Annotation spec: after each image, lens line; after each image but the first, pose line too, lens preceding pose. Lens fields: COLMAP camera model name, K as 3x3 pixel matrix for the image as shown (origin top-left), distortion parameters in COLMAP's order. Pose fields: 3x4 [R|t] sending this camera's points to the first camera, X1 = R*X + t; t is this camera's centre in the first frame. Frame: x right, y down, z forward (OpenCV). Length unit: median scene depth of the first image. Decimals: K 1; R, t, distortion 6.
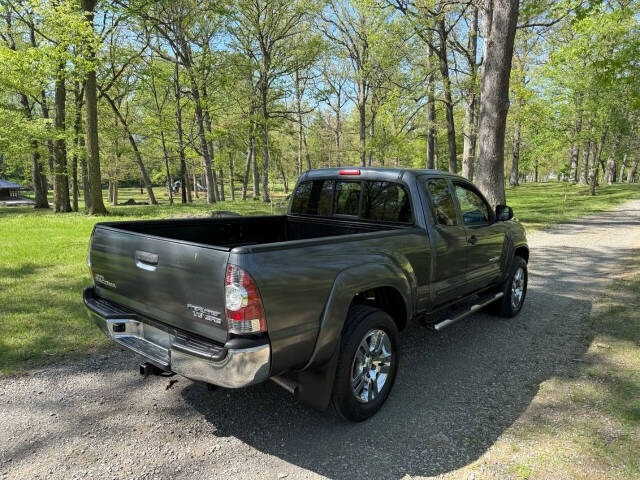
lens RADIAL K [[449.8, 0, 320.6], [0, 449.8, 243.6], [0, 0, 1]] dist [0.063284, -0.077062]
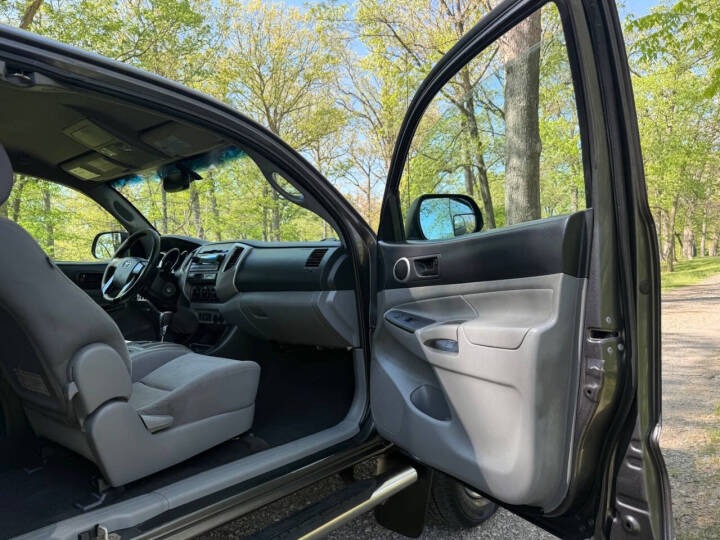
lens RADIAL K [[506.0, 0, 360.7], [0, 506.0, 274.1], [0, 0, 1]] dist [0.063284, -0.077062]
pose [[0.999006, -0.043877, -0.007871, 0.041436], [0.042345, 0.989237, -0.140058, 0.002135], [0.013931, 0.139586, 0.990112, 0.072085]]
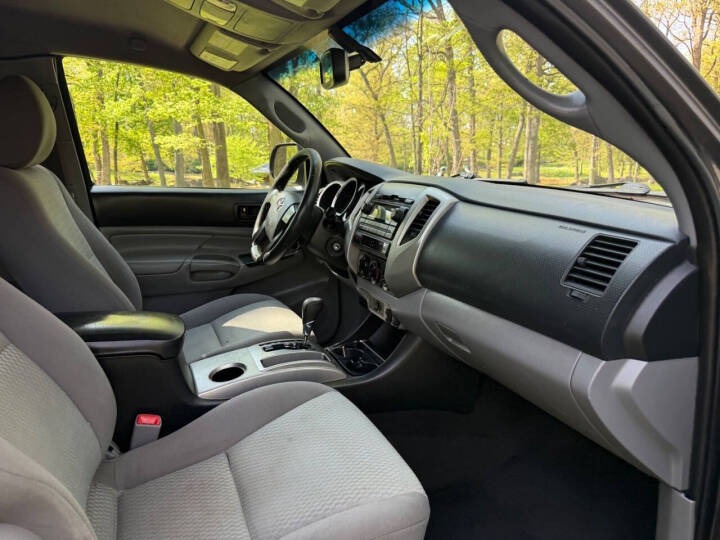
lens RADIAL K [[506.0, 0, 360.7], [0, 506.0, 274.1], [0, 0, 1]] dist [0.063284, -0.077062]
pose [[0.883217, 0.092406, -0.459770, 0.038278], [-0.059465, 0.994549, 0.085656, -0.005946], [0.465179, -0.048313, 0.883897, 0.095792]]
